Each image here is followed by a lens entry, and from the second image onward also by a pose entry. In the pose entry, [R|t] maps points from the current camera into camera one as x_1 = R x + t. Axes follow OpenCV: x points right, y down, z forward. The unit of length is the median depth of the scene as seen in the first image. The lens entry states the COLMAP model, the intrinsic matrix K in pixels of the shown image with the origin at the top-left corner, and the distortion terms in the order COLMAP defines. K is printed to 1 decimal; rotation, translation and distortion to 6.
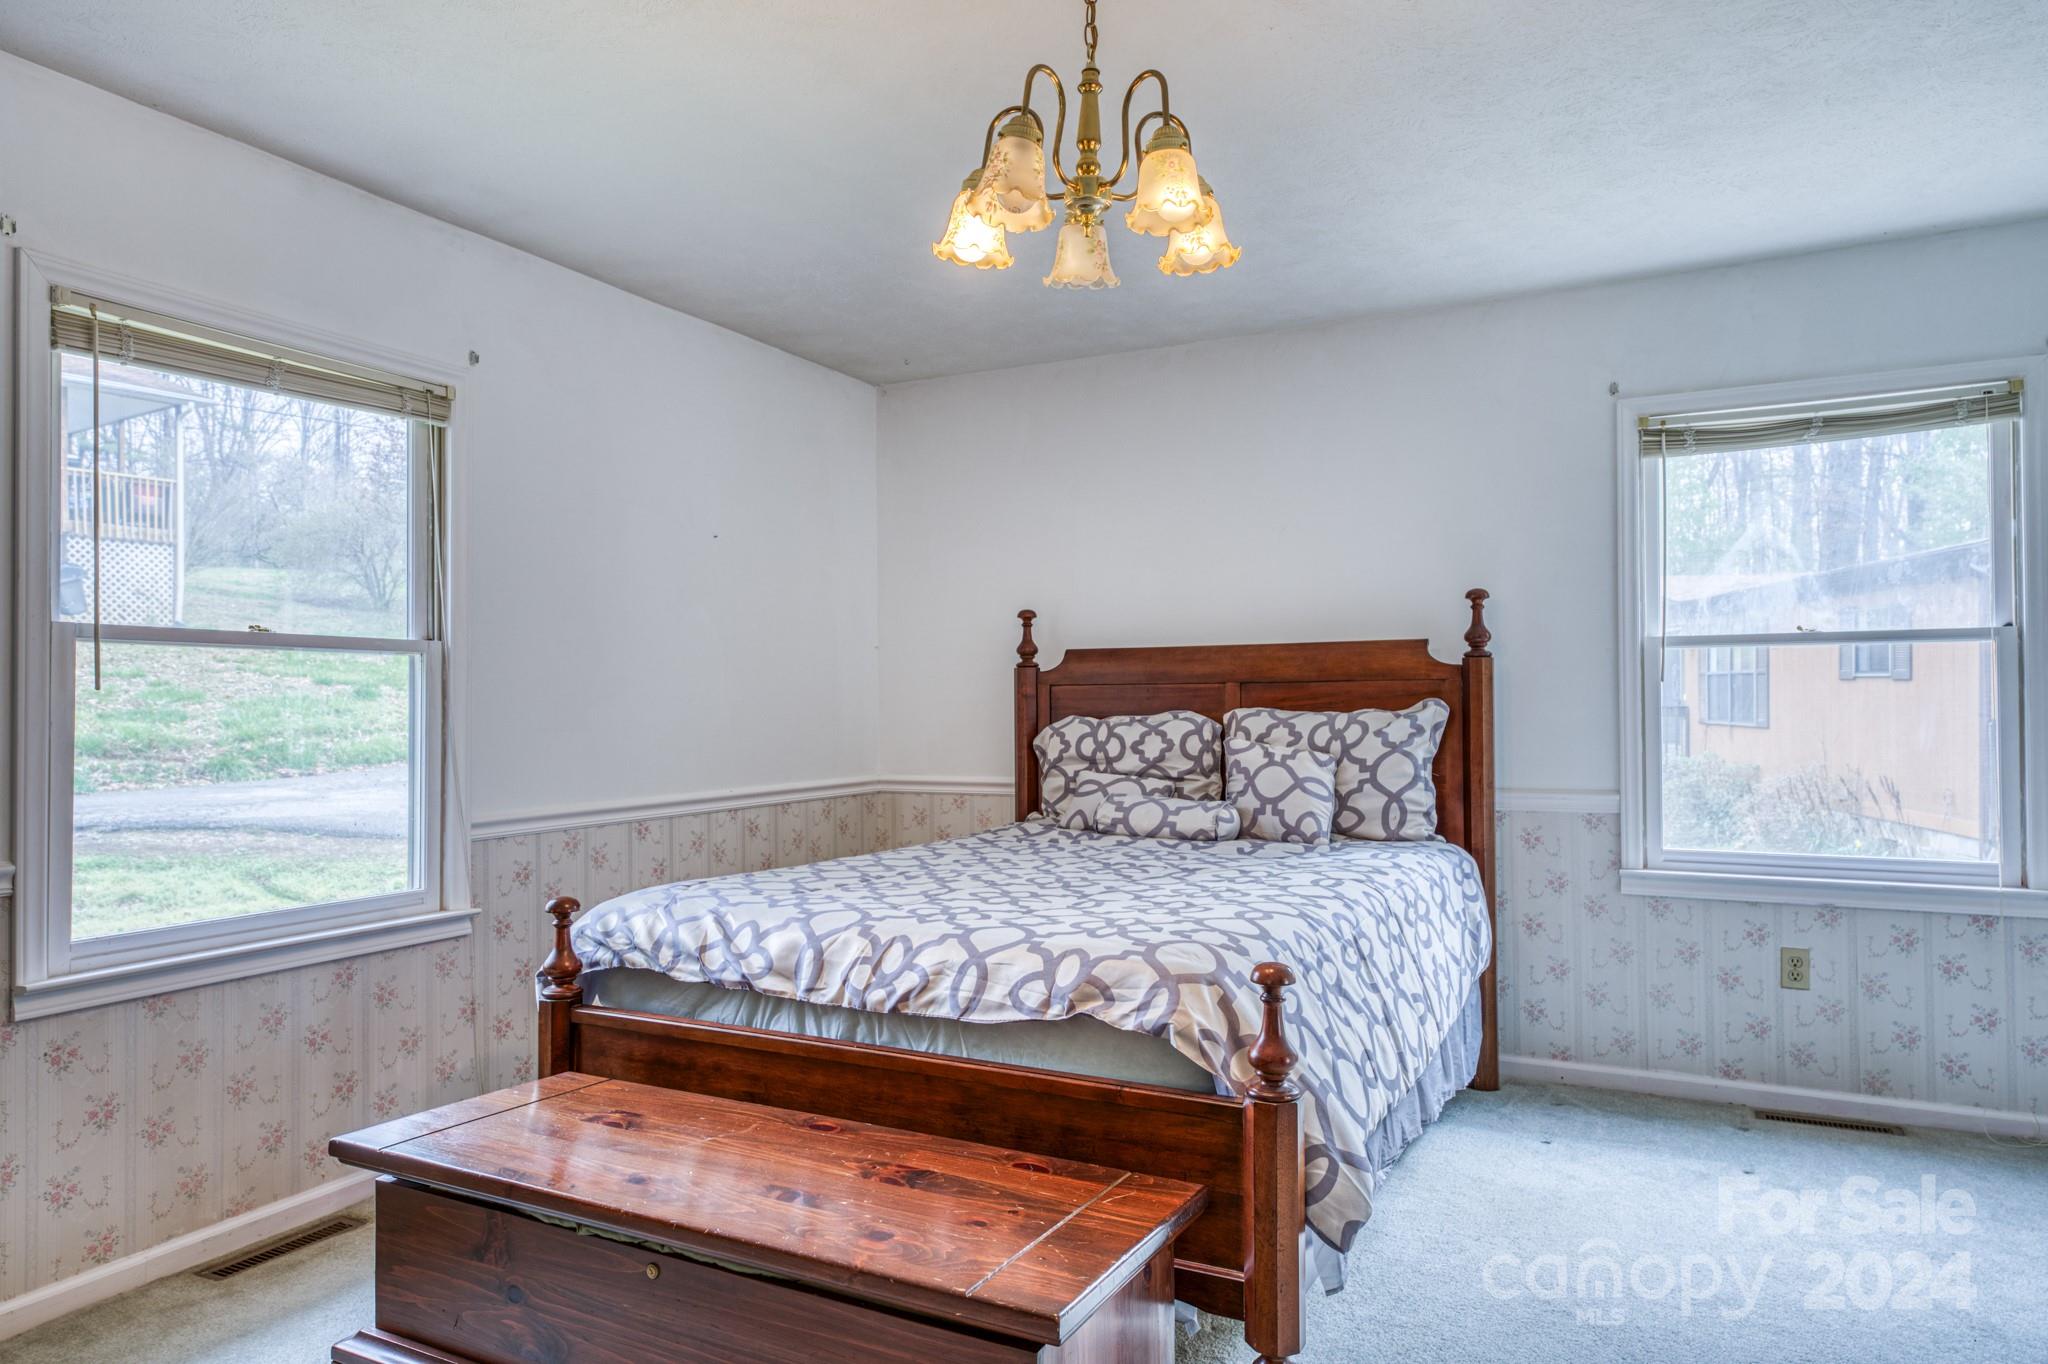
lens RADIAL K [[1260.7, 0, 1024.3], [0, 1260.7, 694.7], [0, 0, 1]] dist [-0.002024, 0.002370]
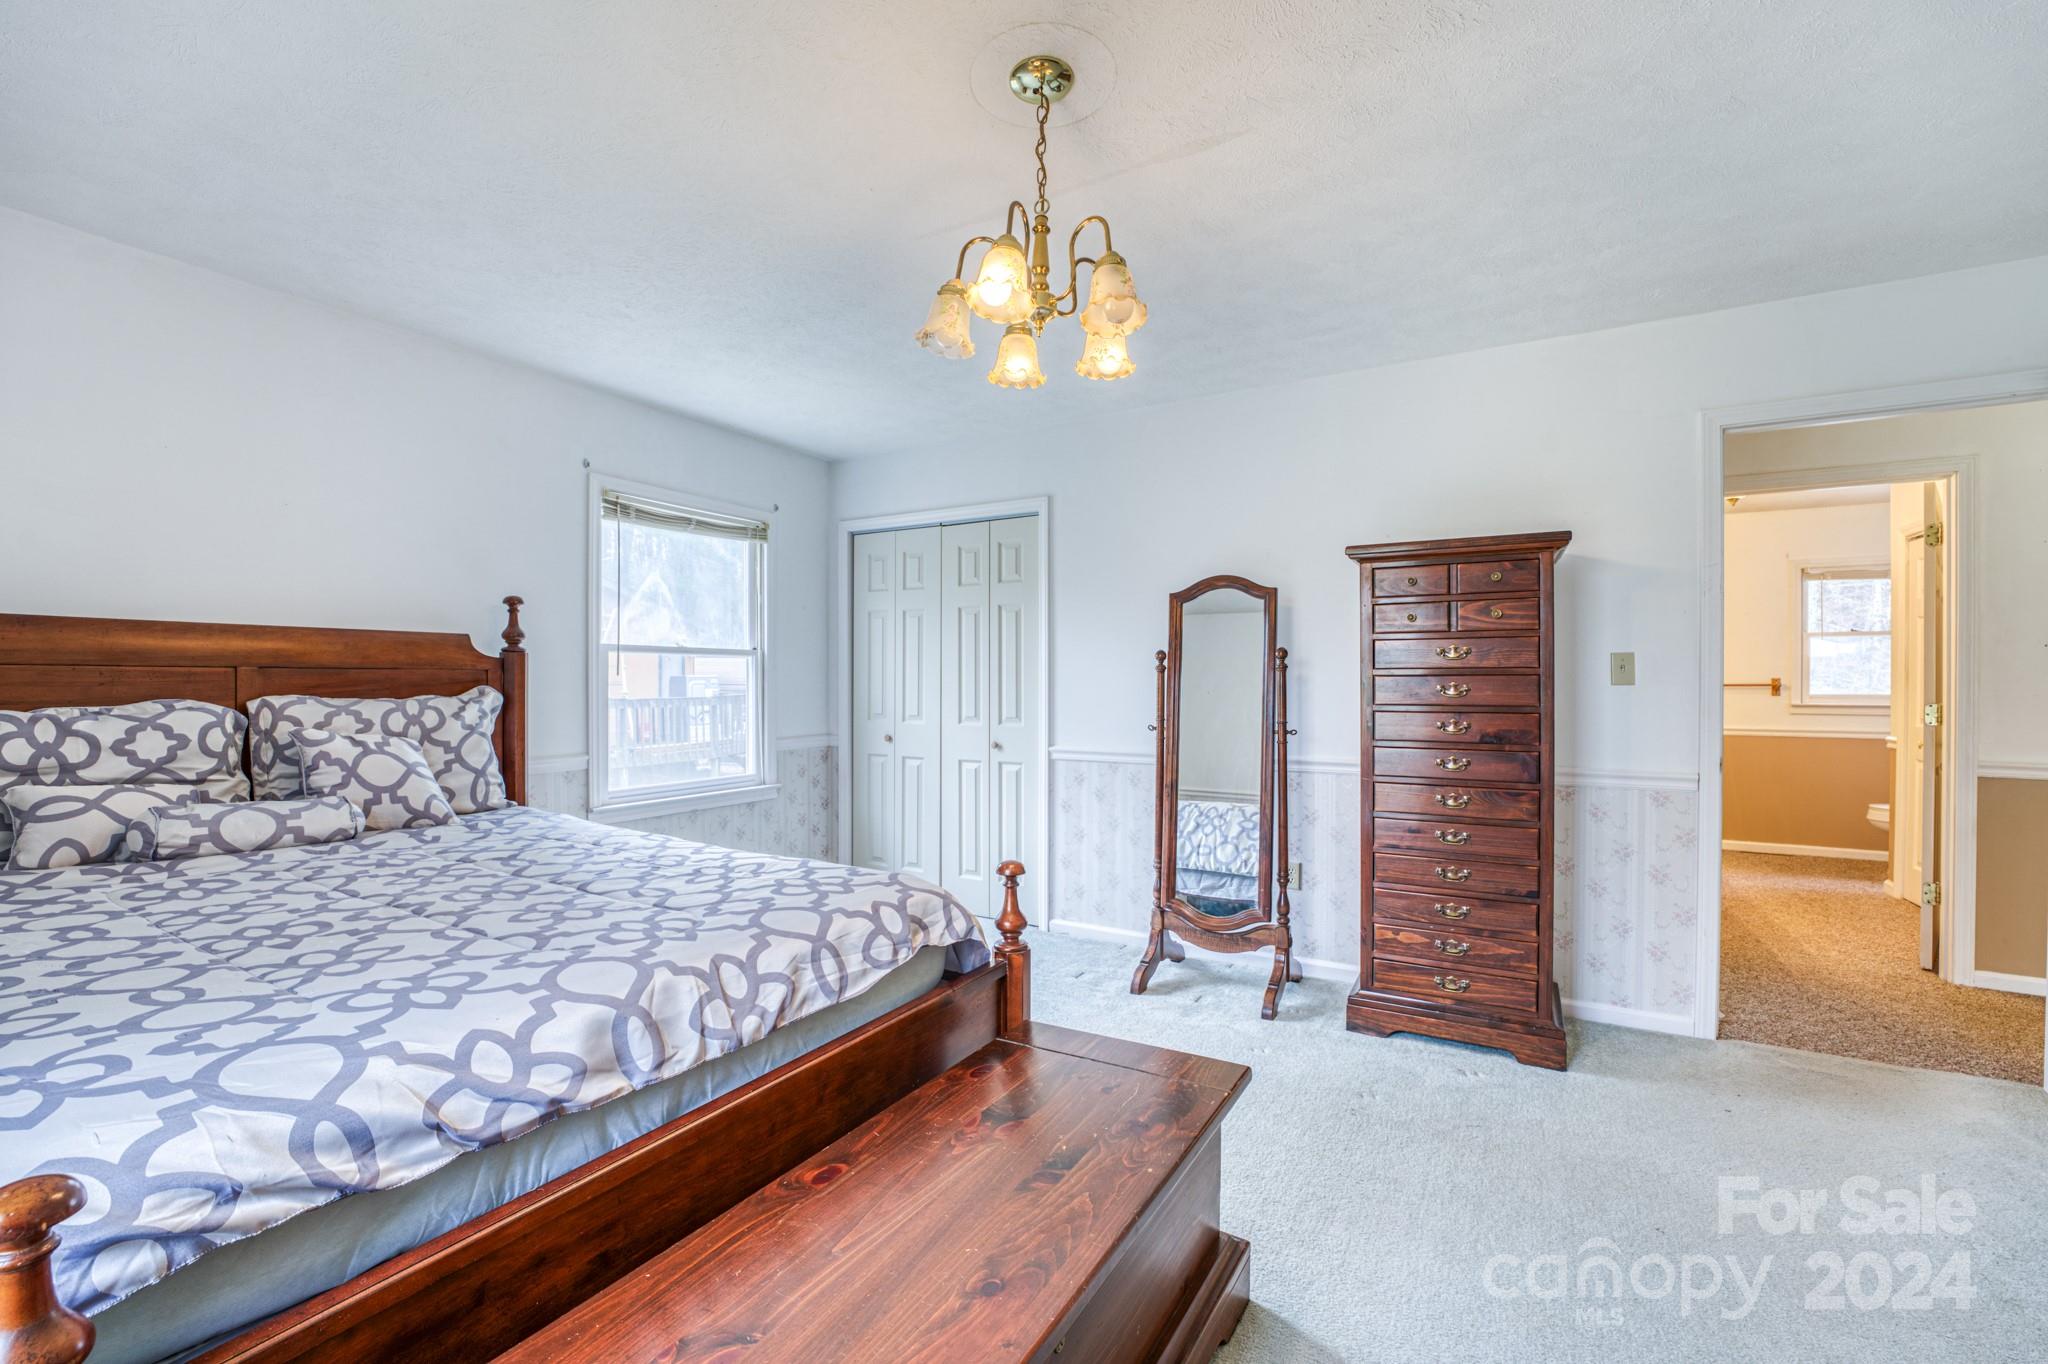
lens RADIAL K [[841.3, 0, 1008.3], [0, 841.3, 669.7], [0, 0, 1]] dist [-0.026236, 0.004069]
pose [[0.080307, 0.021478, 0.996539, -0.413732], [-0.007276, 0.999754, -0.020961, 0.000665], [-0.996744, -0.005568, 0.080444, 0.463044]]
